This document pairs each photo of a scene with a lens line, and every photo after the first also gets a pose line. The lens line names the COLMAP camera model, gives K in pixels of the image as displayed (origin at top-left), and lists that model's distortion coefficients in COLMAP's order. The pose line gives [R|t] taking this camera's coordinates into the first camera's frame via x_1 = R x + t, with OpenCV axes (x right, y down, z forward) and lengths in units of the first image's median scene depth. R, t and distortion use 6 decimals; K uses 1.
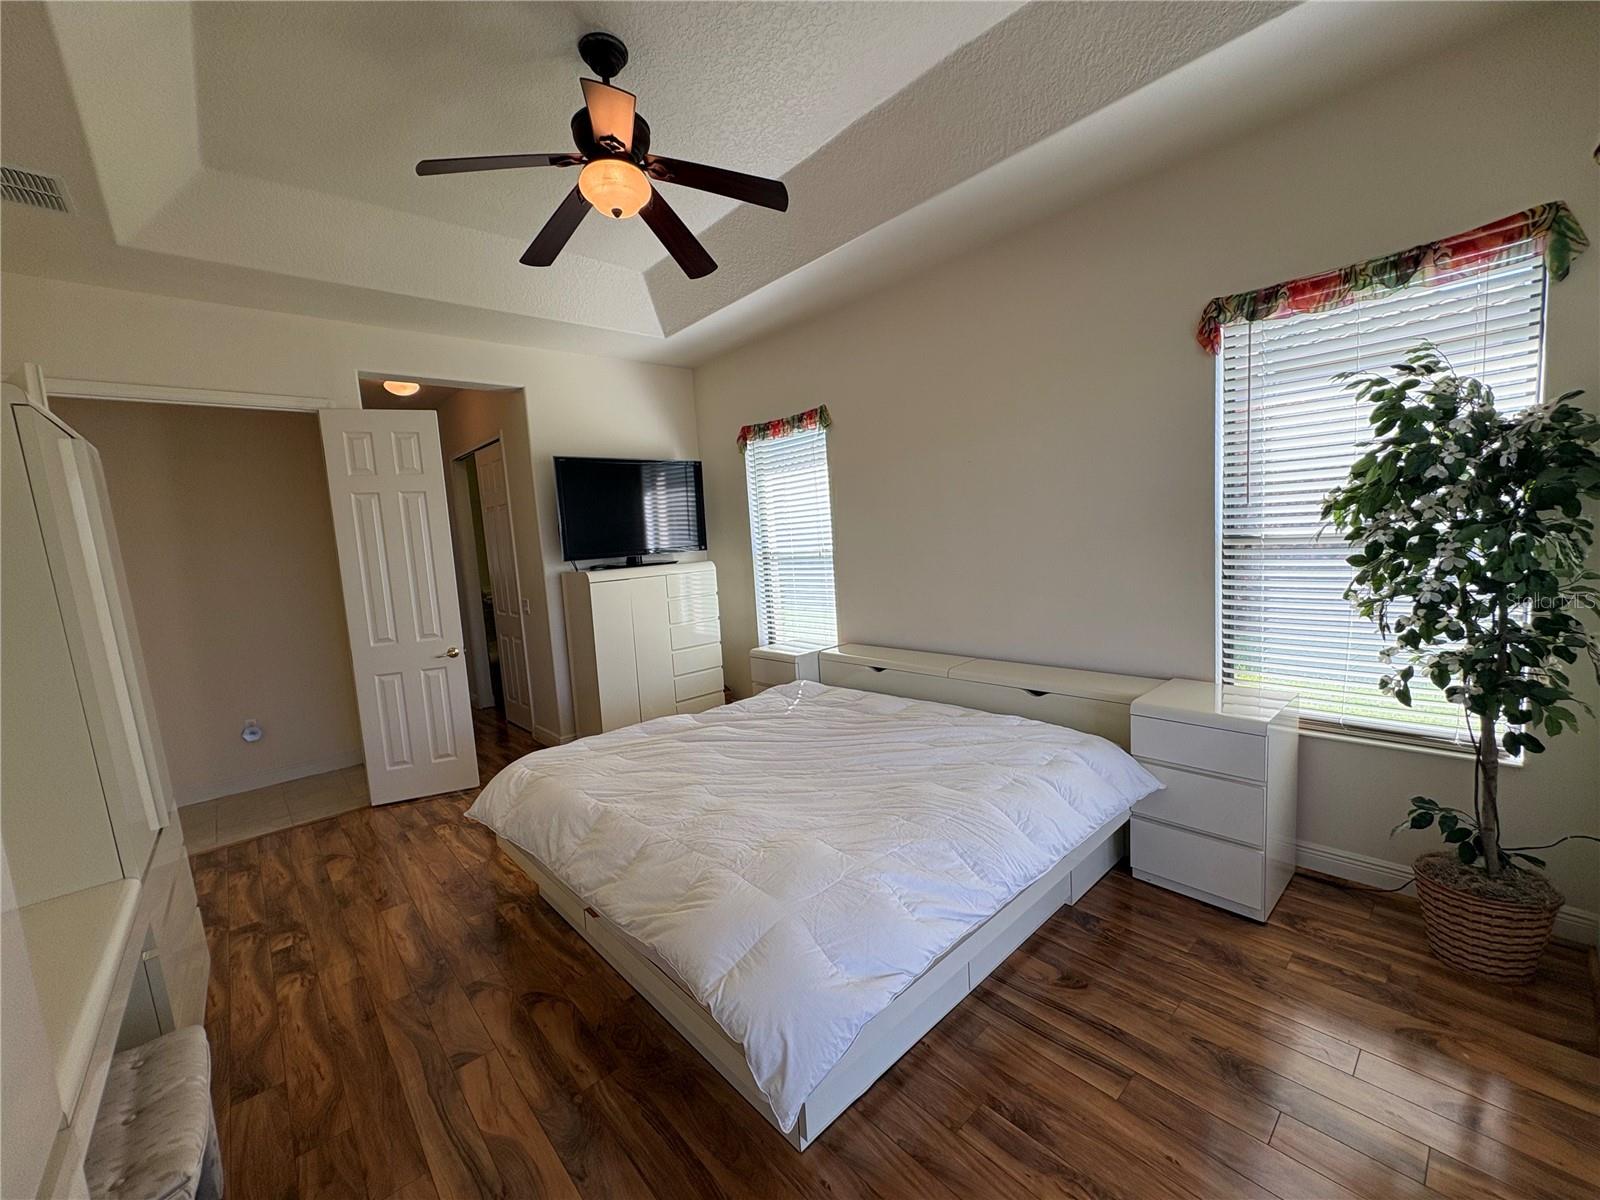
lens RADIAL K [[638.8, 0, 798.3], [0, 638.8, 599.5], [0, 0, 1]] dist [0.001110, 0.000025]
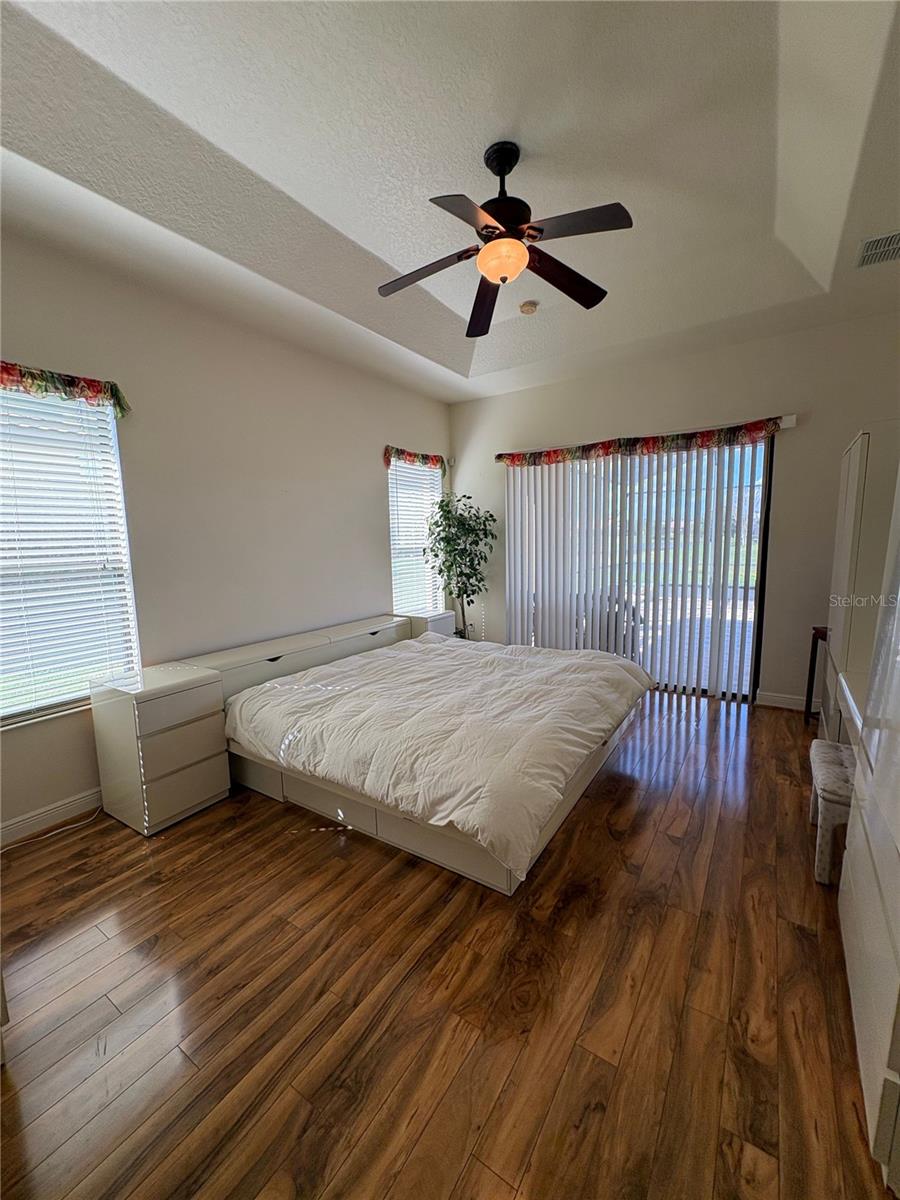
lens RADIAL K [[482.6, 0, 448.2], [0, 482.6, 595.1], [0, 0, 1]] dist [0.029625, -0.000168]
pose [[-0.240757, -0.053869, 0.969089, -1.188247], [0.129990, 0.987674, 0.087196, -0.060018], [-0.961841, 0.146965, -0.230787, 1.337061]]
